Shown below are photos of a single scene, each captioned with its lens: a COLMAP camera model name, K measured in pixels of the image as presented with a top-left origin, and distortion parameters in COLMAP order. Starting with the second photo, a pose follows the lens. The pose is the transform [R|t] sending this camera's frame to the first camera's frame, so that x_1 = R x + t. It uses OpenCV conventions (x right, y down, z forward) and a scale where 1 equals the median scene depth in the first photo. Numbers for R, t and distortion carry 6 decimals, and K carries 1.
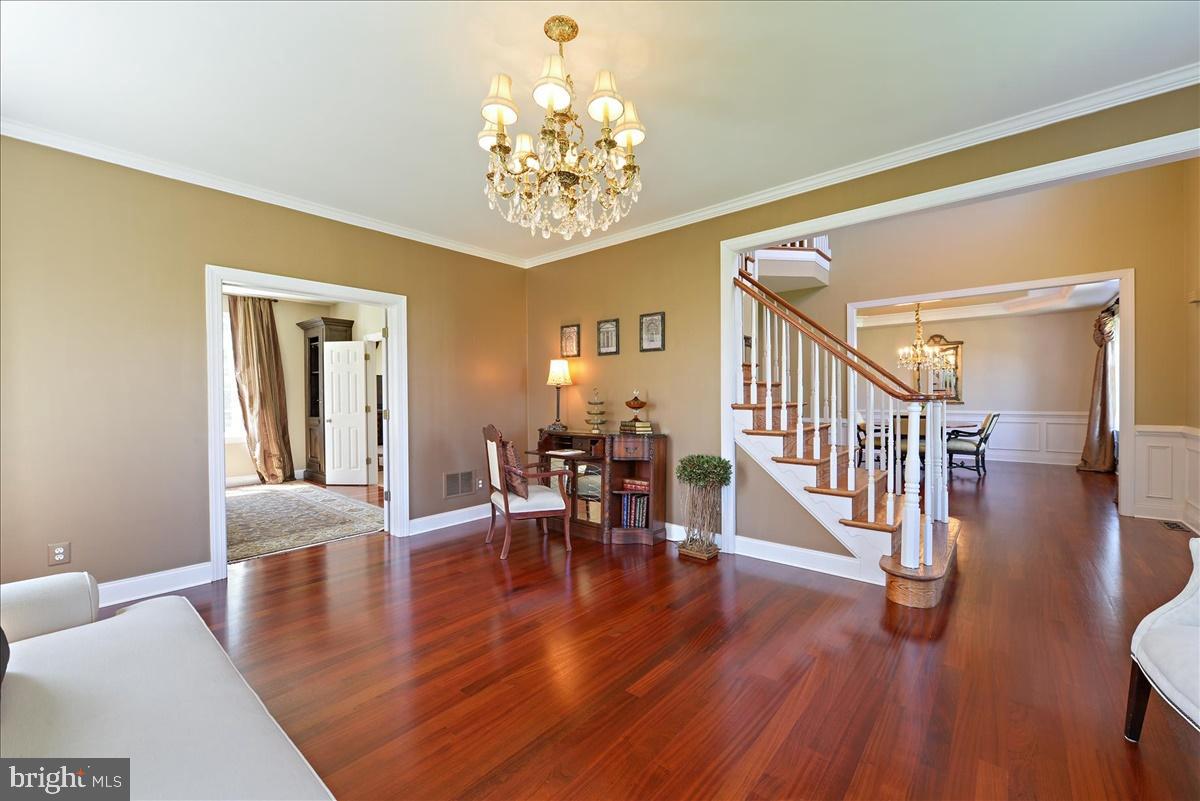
lens RADIAL K [[472.8, 0, 605.0], [0, 472.8, 405.0], [0, 0, 1]] dist [-0.007511, 0.000759]
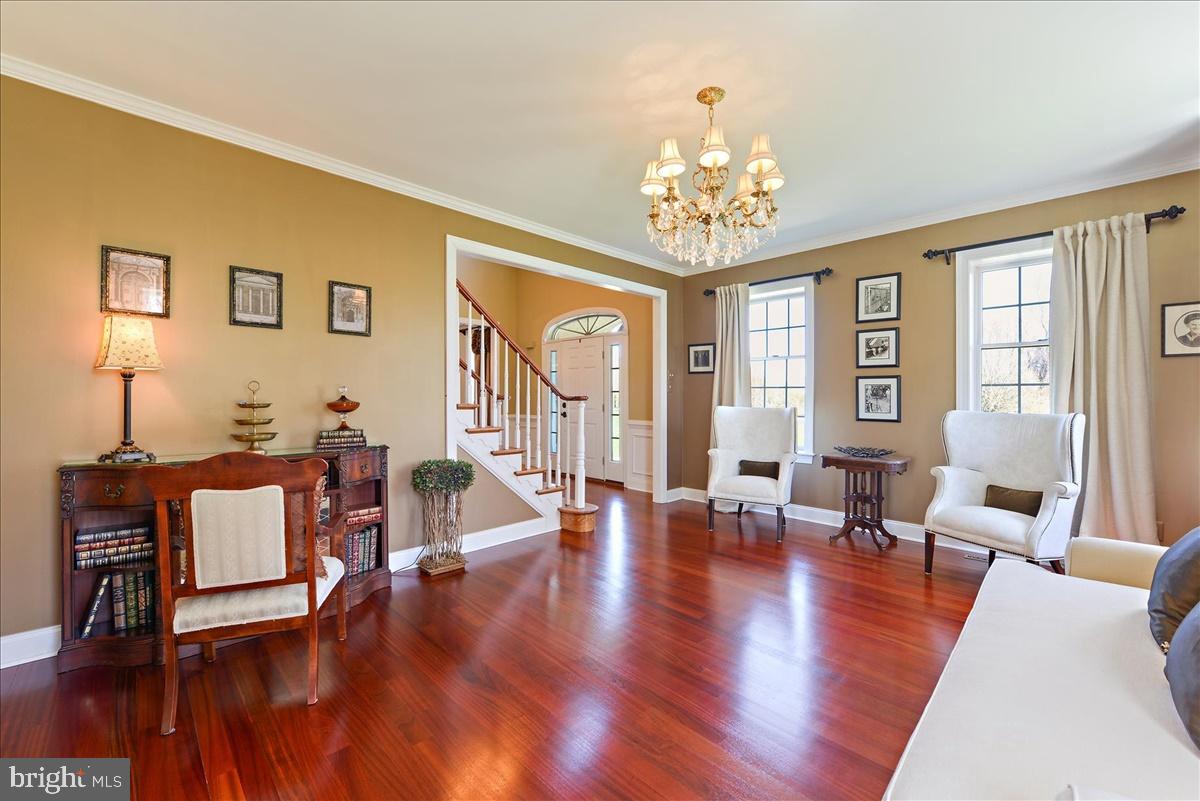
lens RADIAL K [[472.8, 0, 606.1], [0, 472.8, 396.2], [0, 0, 1]] dist [-0.007511, 0.000759]
pose [[0.084156, 0.004248, 0.996444, -0.616428], [0.010340, 0.999933, -0.005136, -0.008898], [-0.996399, 0.010736, 0.084107, 0.543983]]
